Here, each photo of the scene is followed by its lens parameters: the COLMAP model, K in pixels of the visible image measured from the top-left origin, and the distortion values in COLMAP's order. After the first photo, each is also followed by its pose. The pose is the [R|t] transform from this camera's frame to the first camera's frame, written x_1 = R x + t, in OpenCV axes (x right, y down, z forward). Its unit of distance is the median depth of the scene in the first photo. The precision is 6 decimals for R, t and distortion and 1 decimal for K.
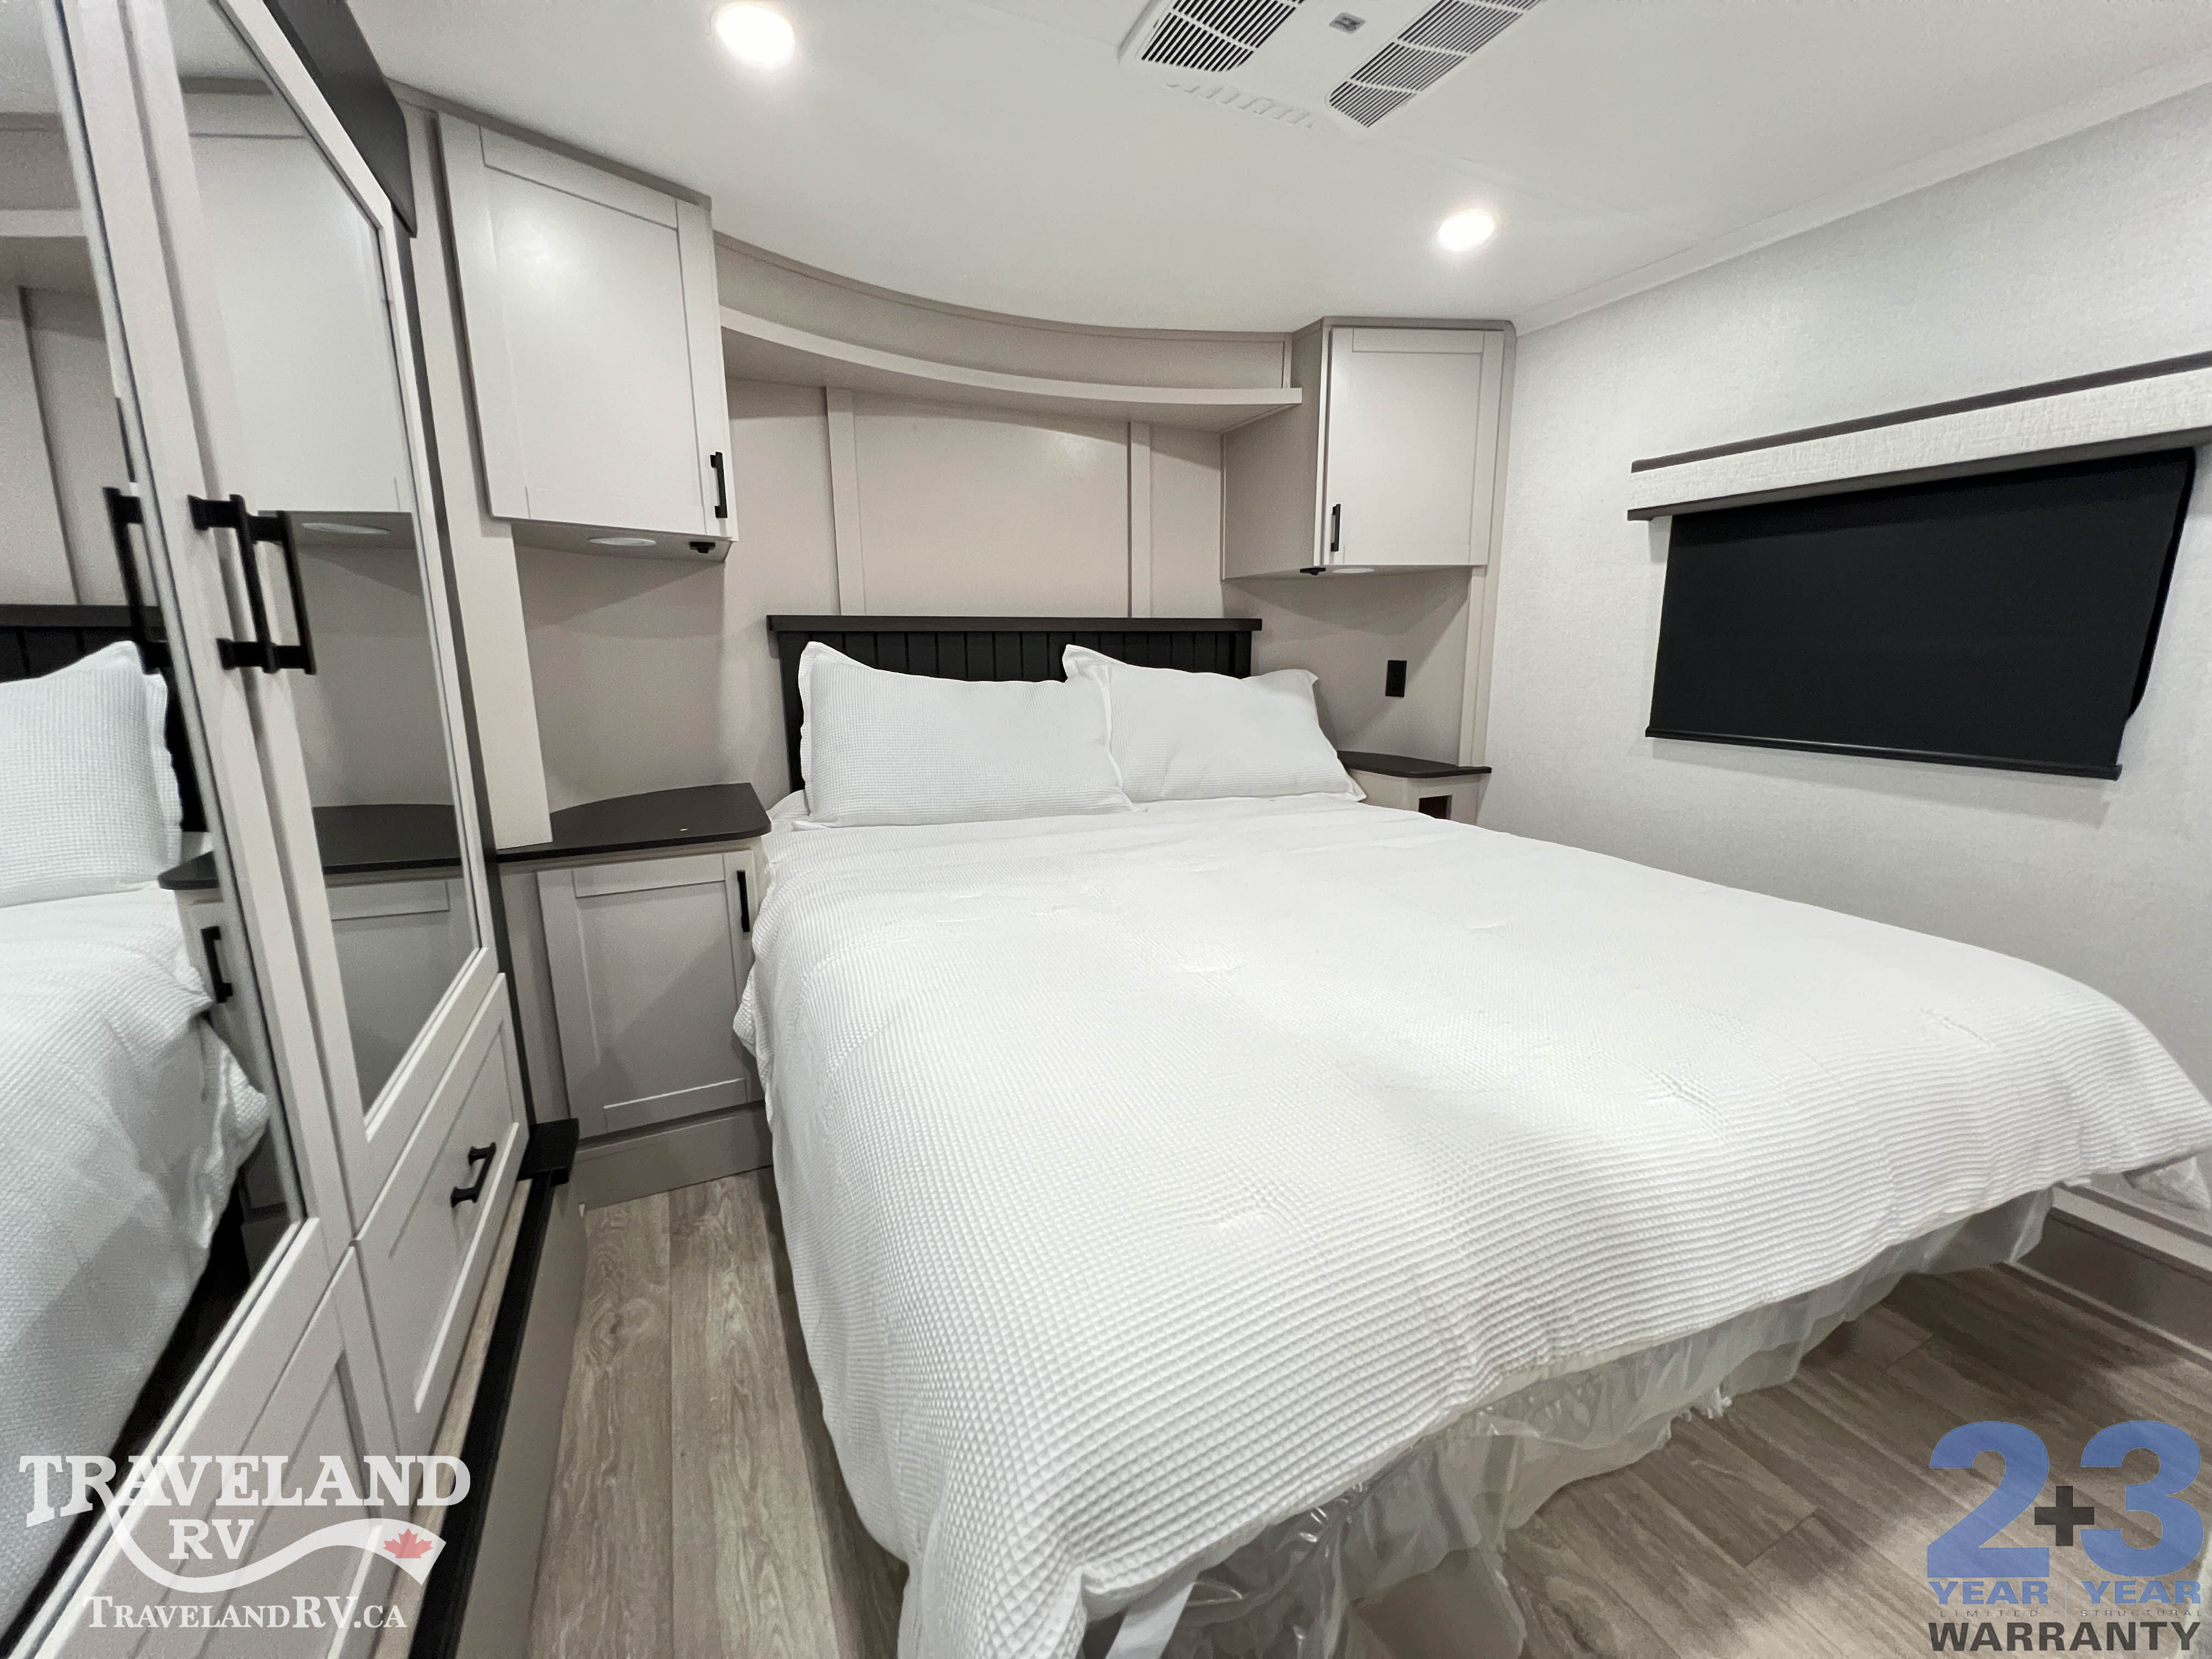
lens RADIAL K [[881.9, 0, 1104.8], [0, 881.9, 828.8], [0, 0, 1]] dist [-0.000959, 0.000544]
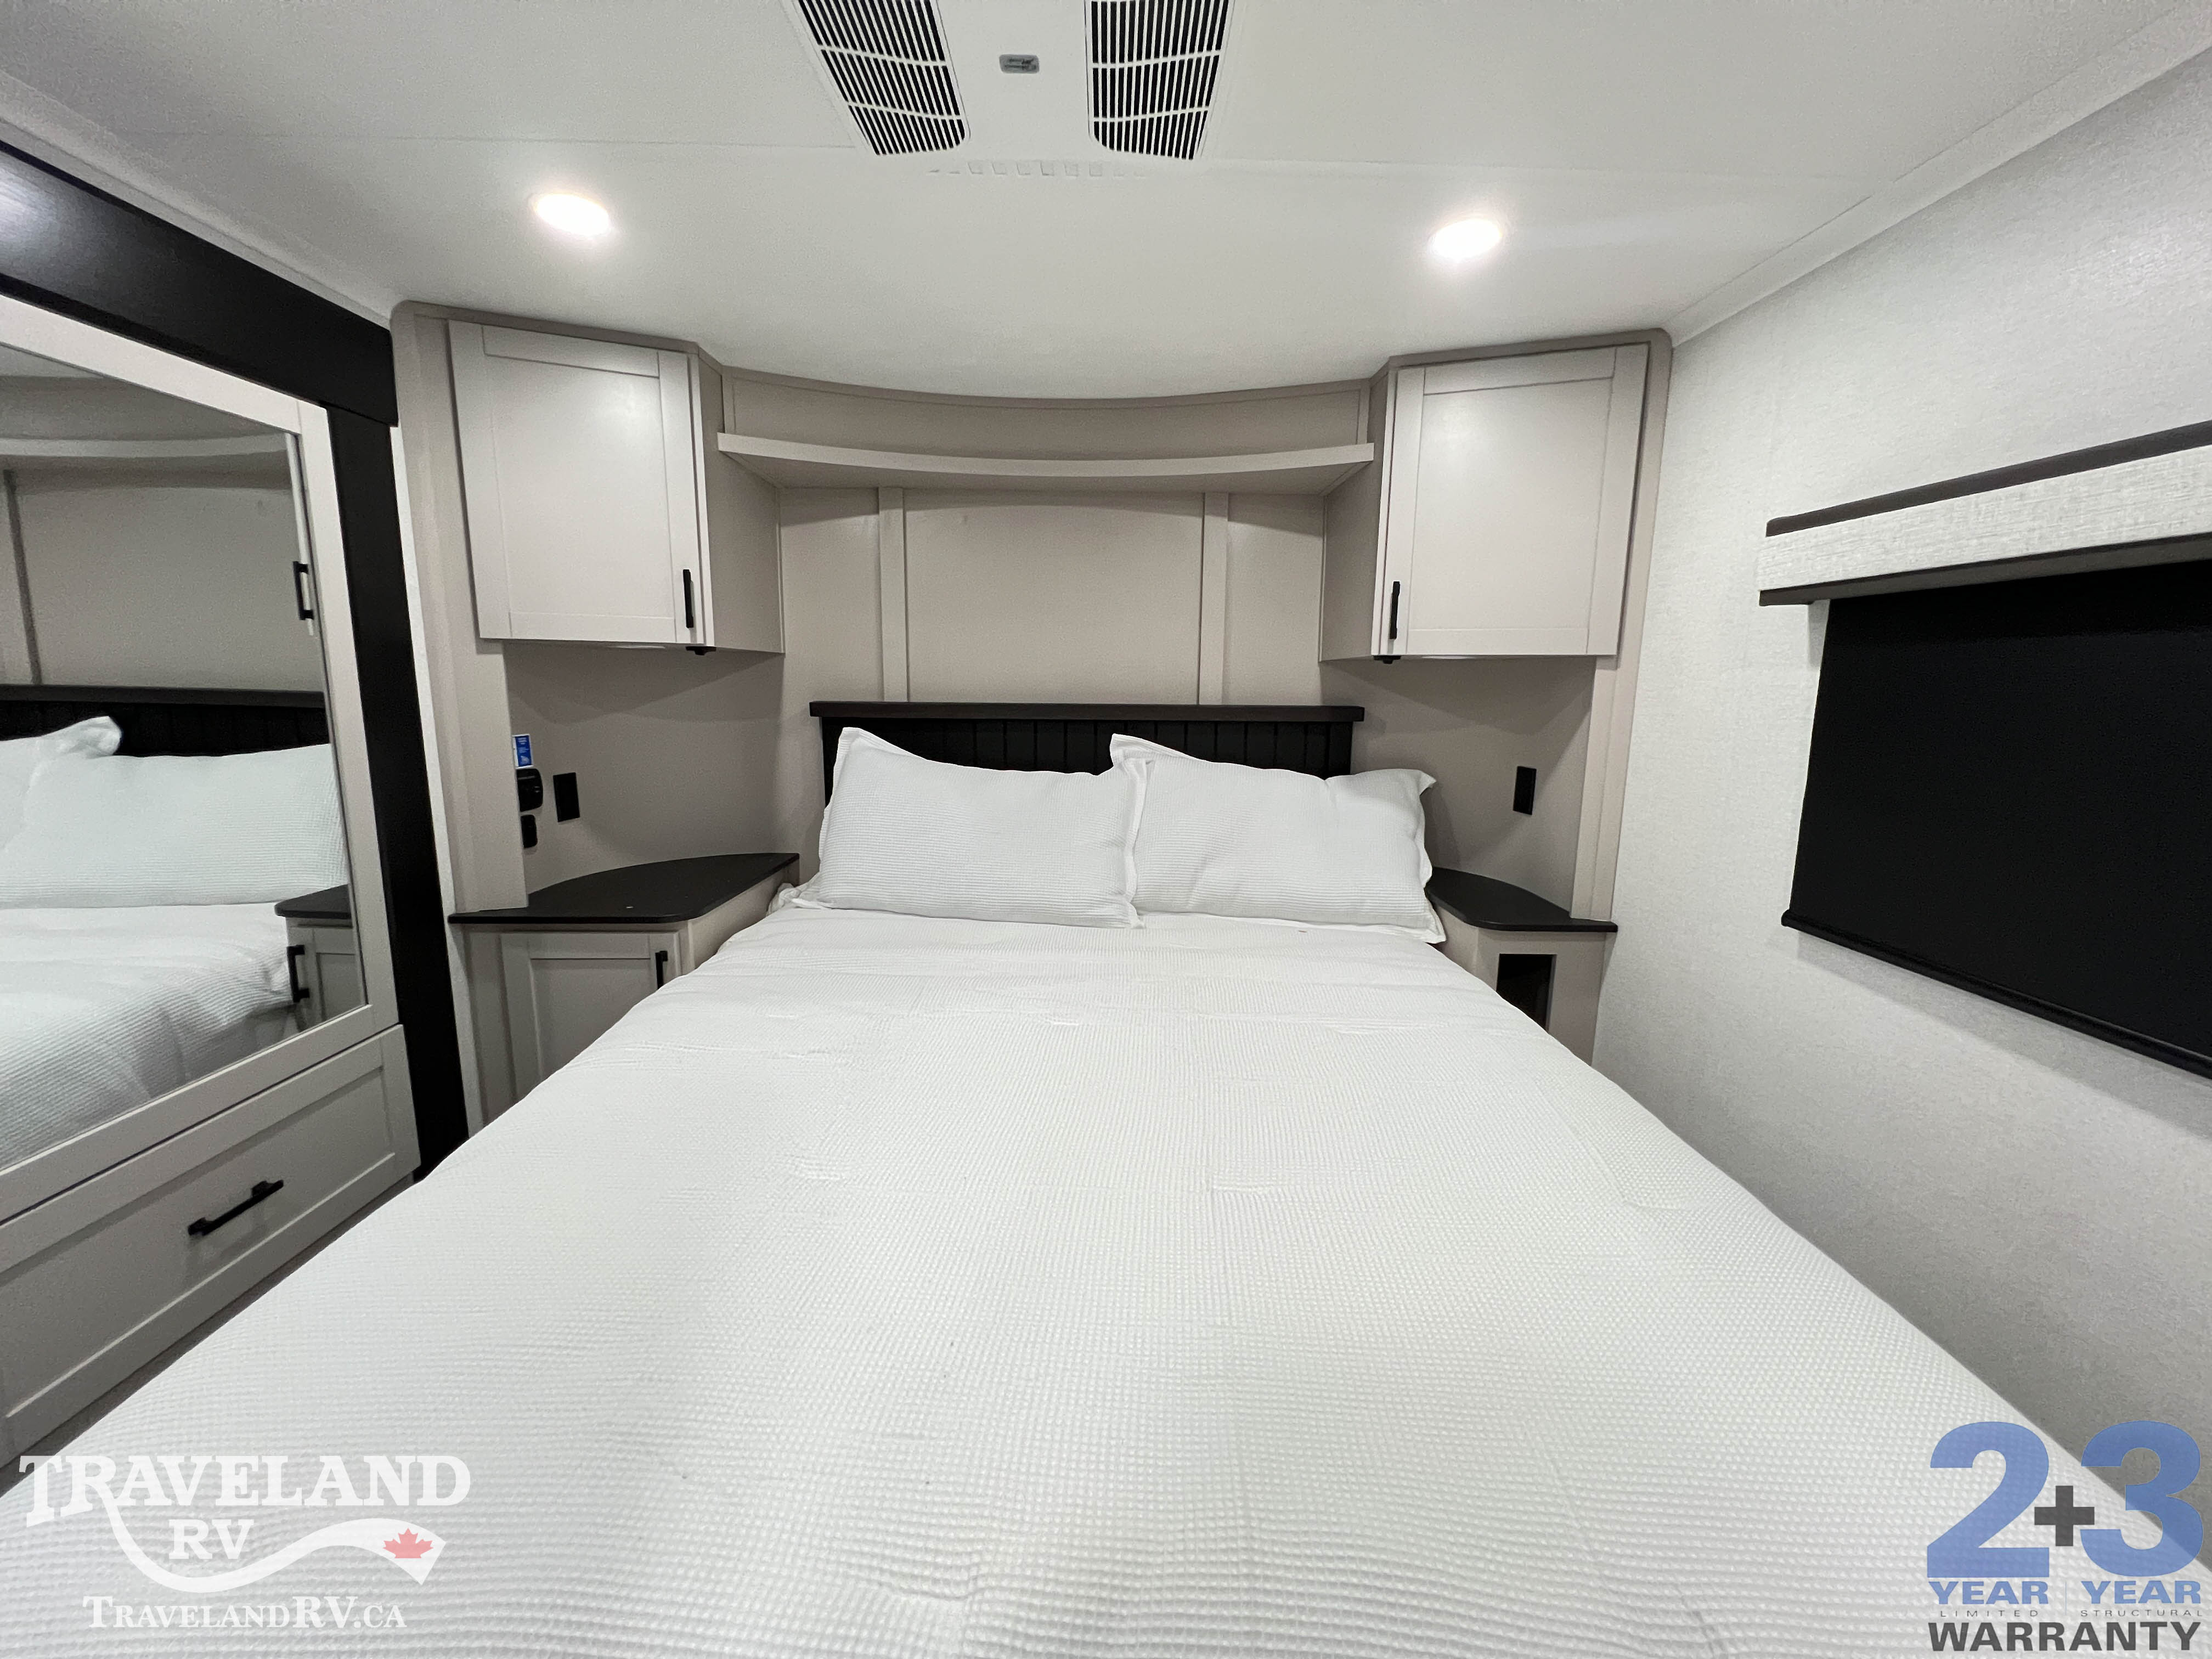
lens RADIAL K [[881.9, 0, 1091.8], [0, 881.9, 827.8], [0, 0, 1]] dist [-0.000959, 0.000544]
pose [[0.909713, 0.085062, -0.406431, 0.342705], [-0.101101, 0.994711, -0.018111, -0.095462], [0.402741, 0.057567, 0.913502, 0.152850]]
